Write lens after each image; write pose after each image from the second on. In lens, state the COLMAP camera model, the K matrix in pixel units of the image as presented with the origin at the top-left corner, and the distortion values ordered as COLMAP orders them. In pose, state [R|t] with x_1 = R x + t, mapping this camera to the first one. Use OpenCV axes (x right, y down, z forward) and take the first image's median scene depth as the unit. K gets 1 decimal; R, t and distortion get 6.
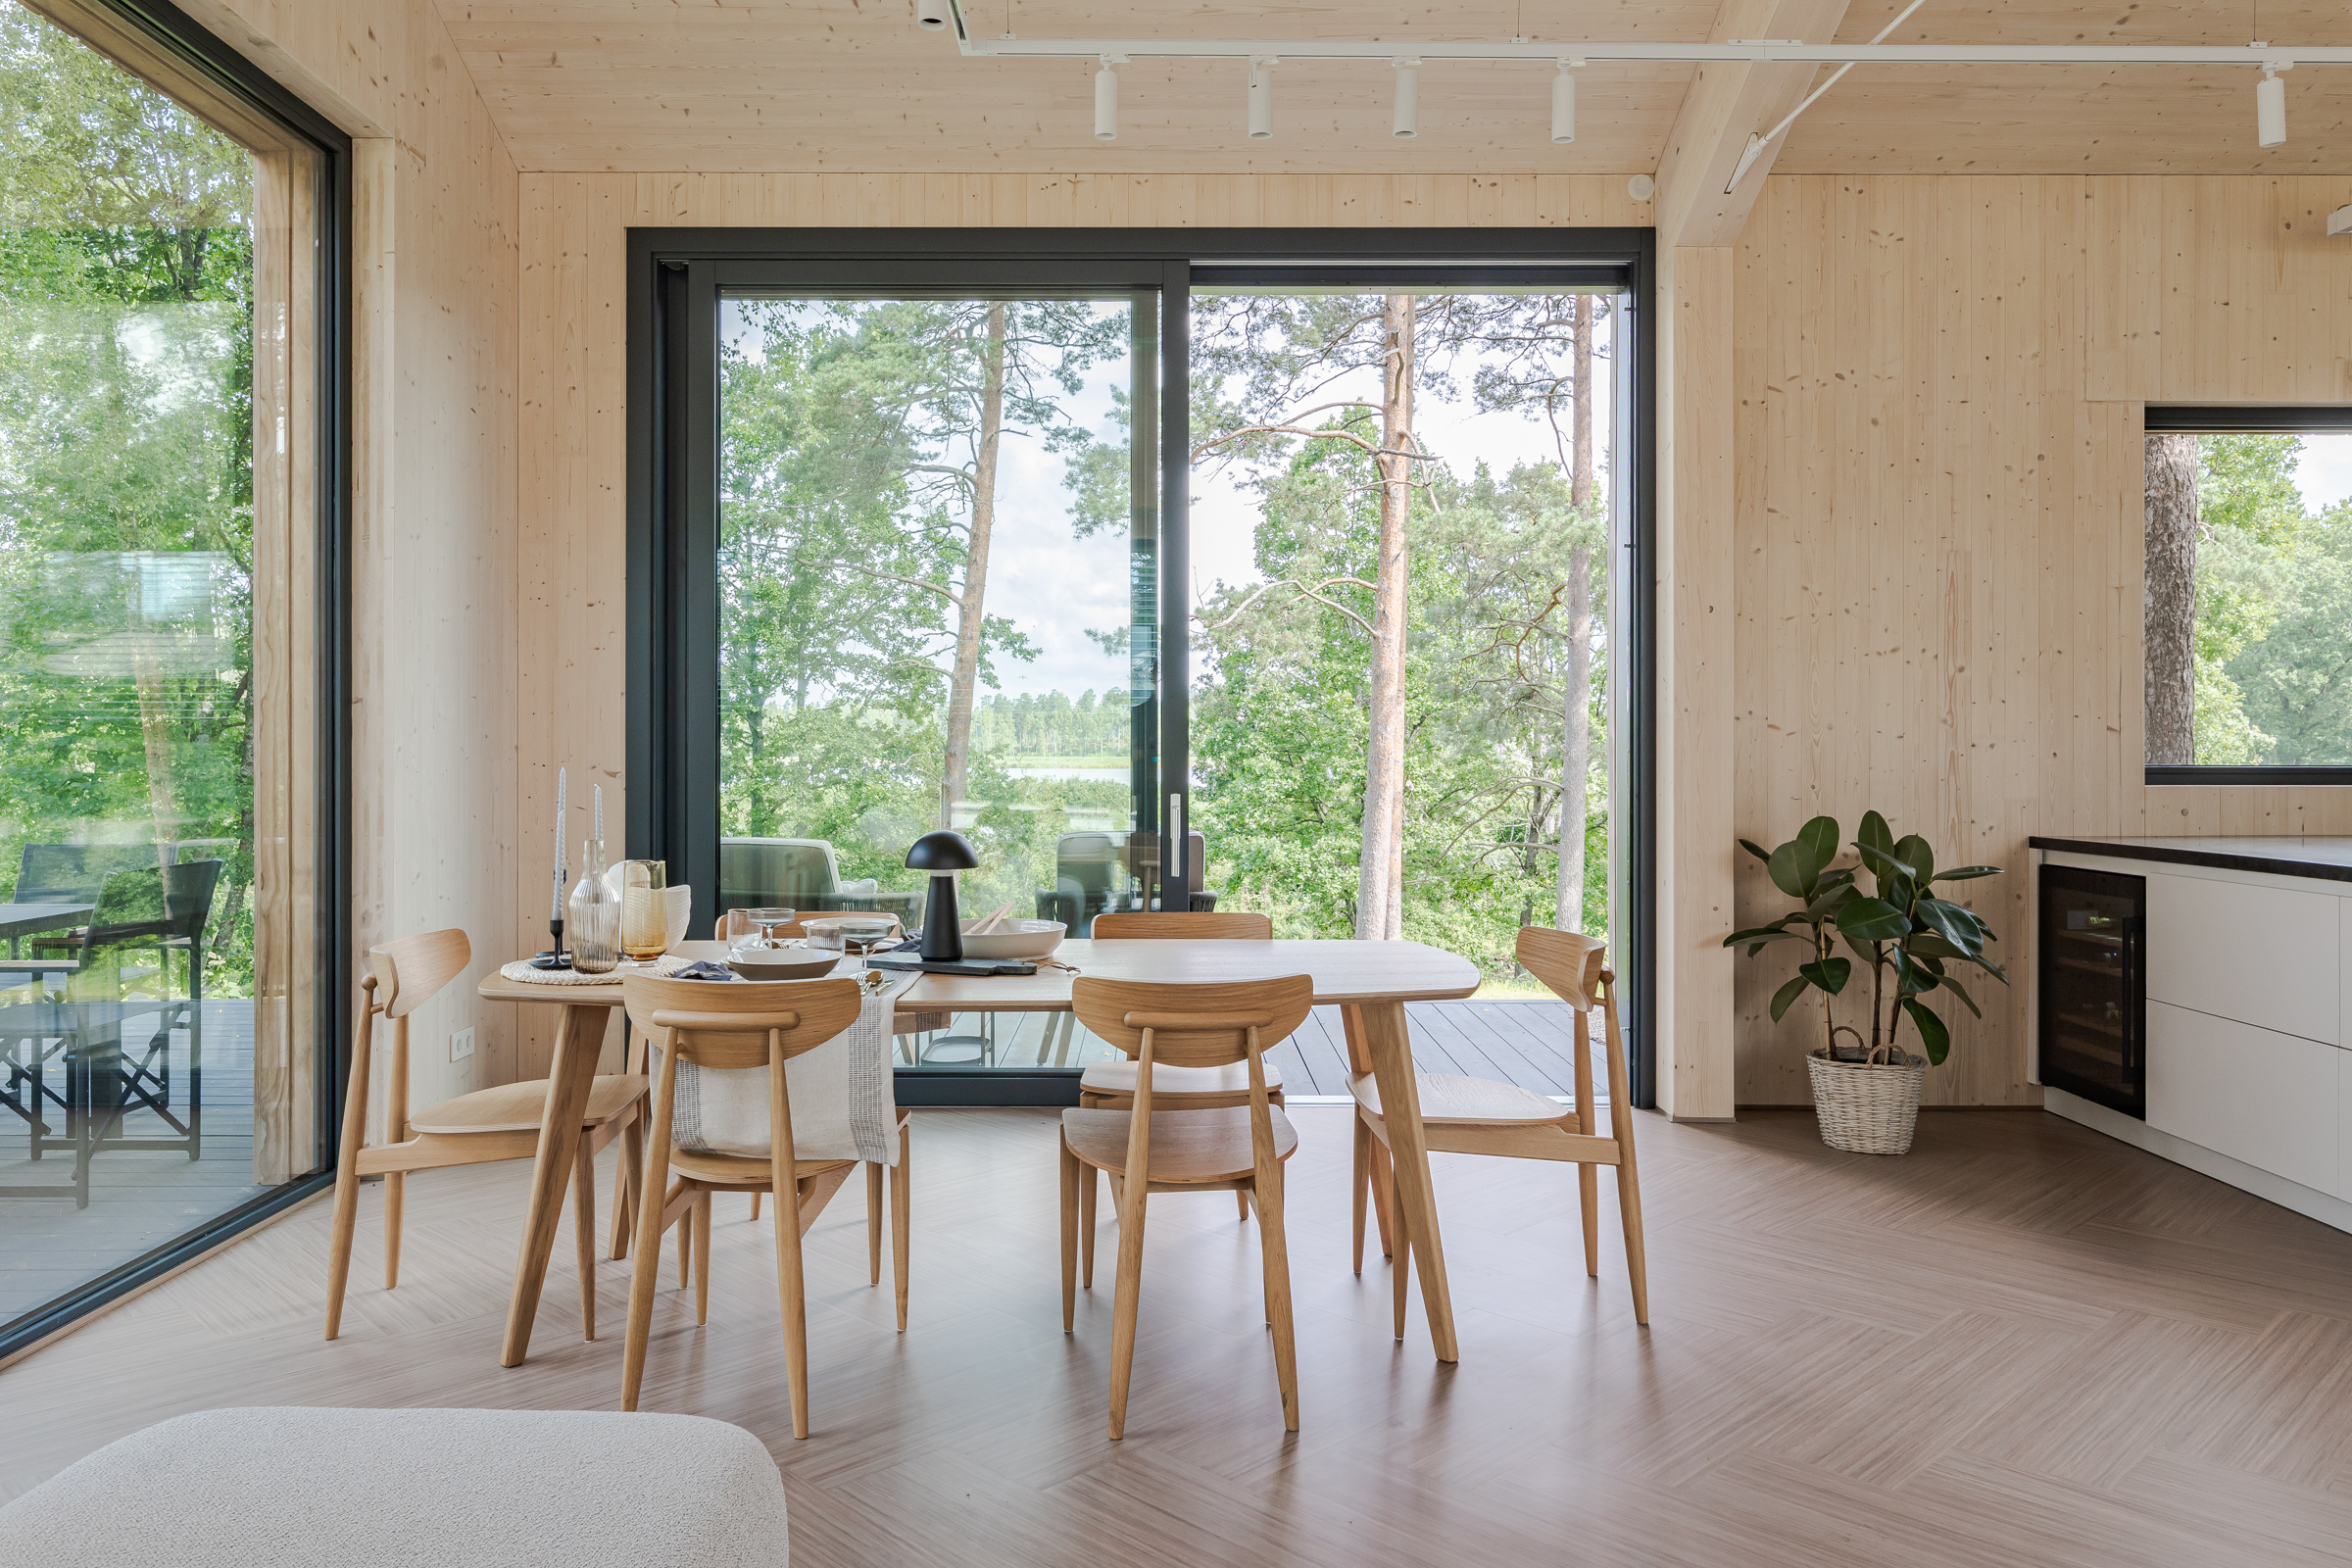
lens RADIAL K [[1664.8, 0, 1157.7], [0, 1664.8, 736.7], [0, 0, 1]] dist [0.001097, -0.001575]
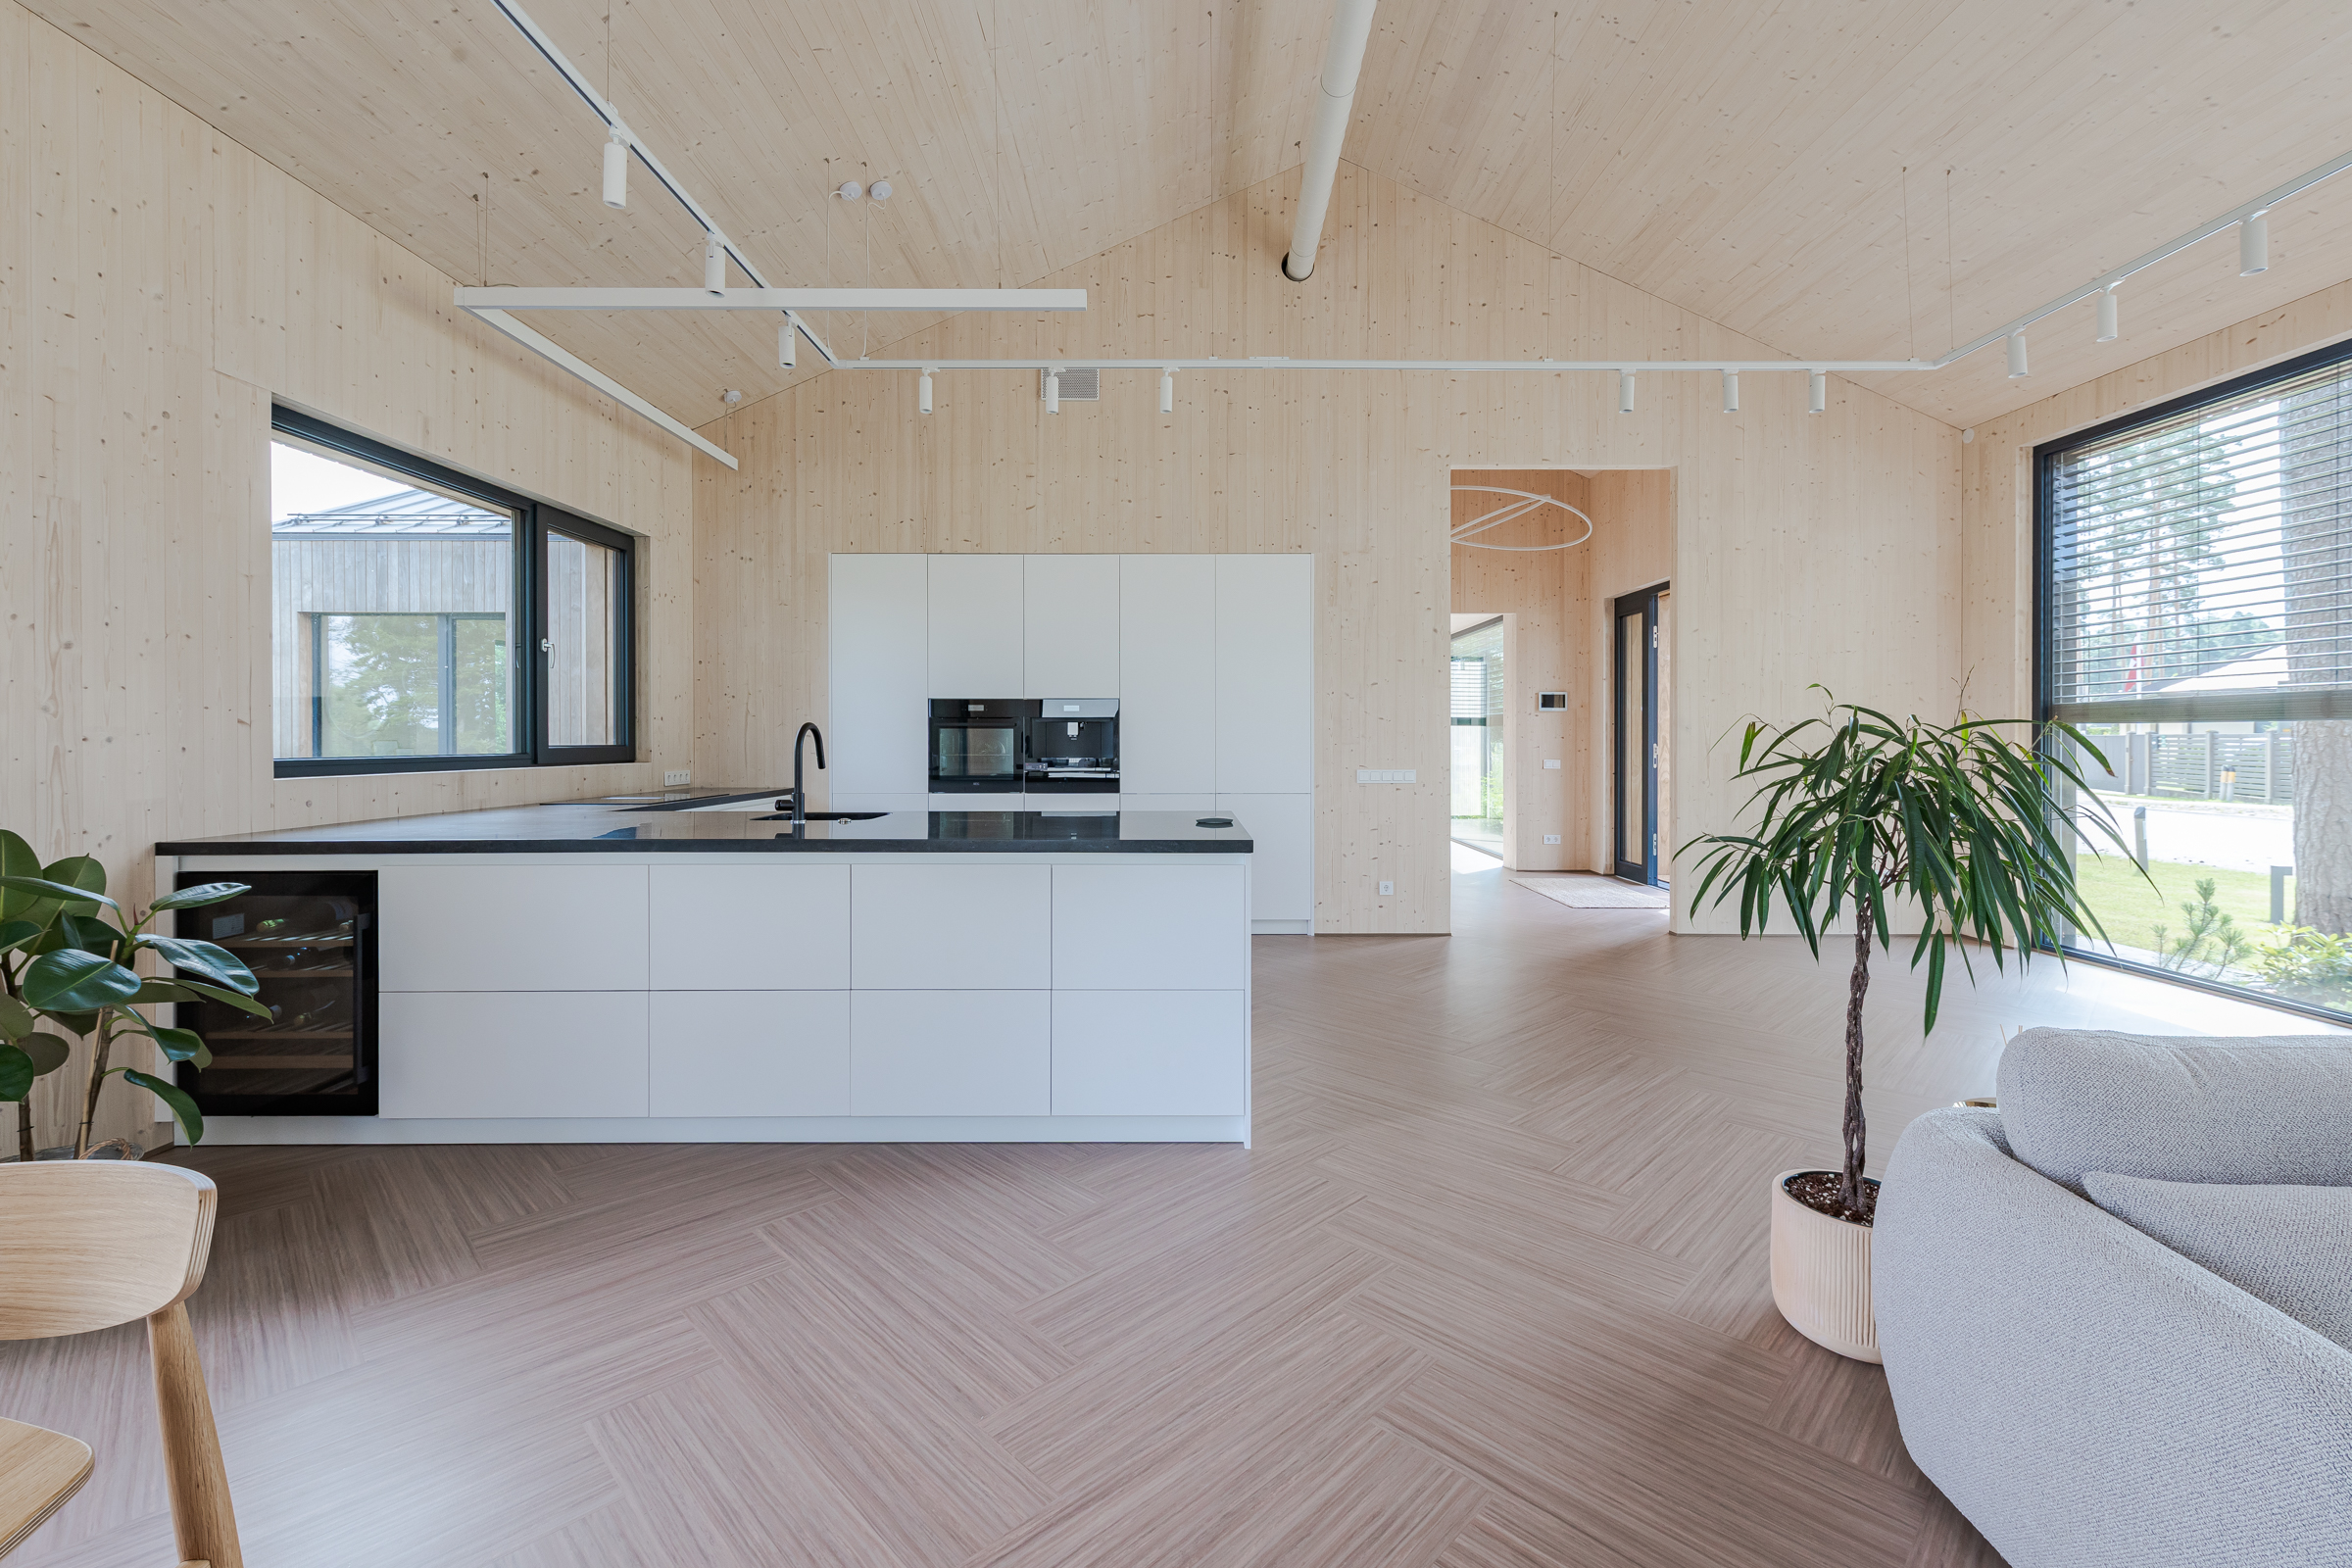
lens RADIAL K [[999.8, 0, 1160.1], [0, 999.8, 741.5], [0, 0, 1]] dist [0.001984, -0.000062]
pose [[-0.003151, -0.004549, 0.999985, -0.006677], [-0.002356, 0.999987, 0.004541, 0.002851], [-0.999992, -0.002341, -0.003162, 0.471713]]
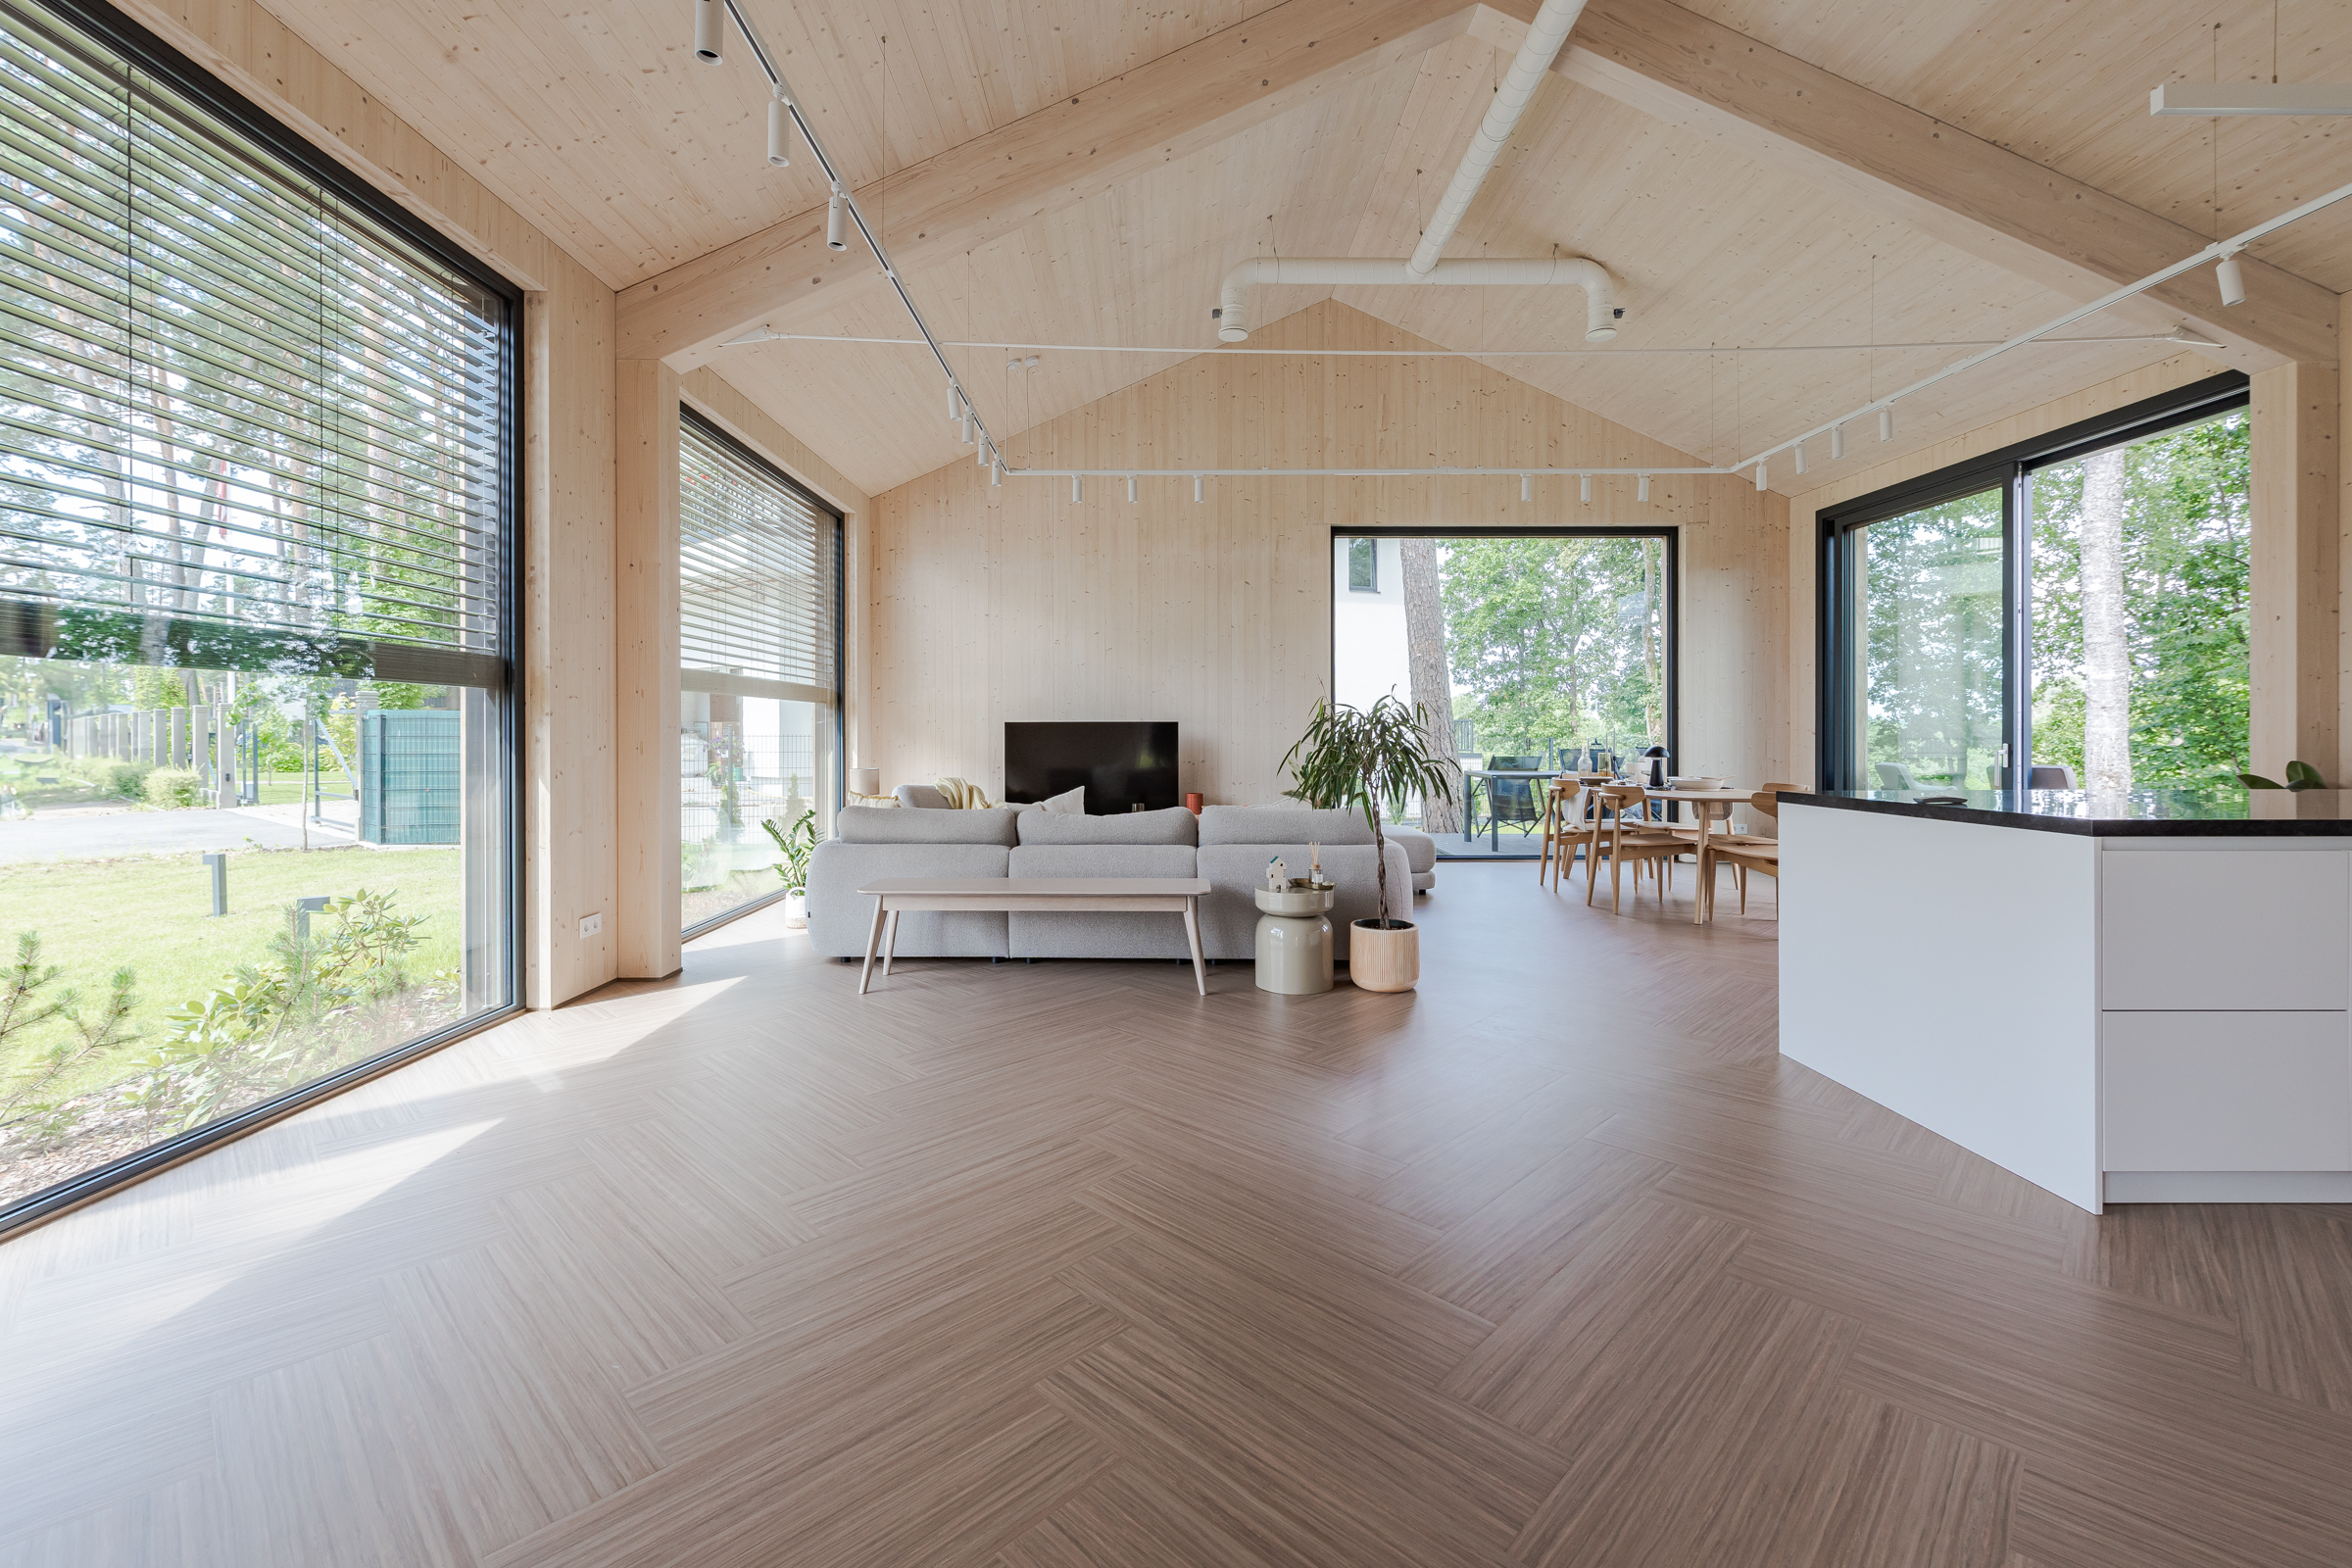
lens RADIAL K [[999.8, 0, 1160.1], [0, 999.8, 741.5], [0, 0, 1]] dist [0.001984, -0.000062]
pose [[0.000936, 0.008572, -0.999963, 1.161434], [0.004650, 0.999952, 0.008576, 0.017465], [0.999989, -0.004658, 0.000896, 0.026721]]
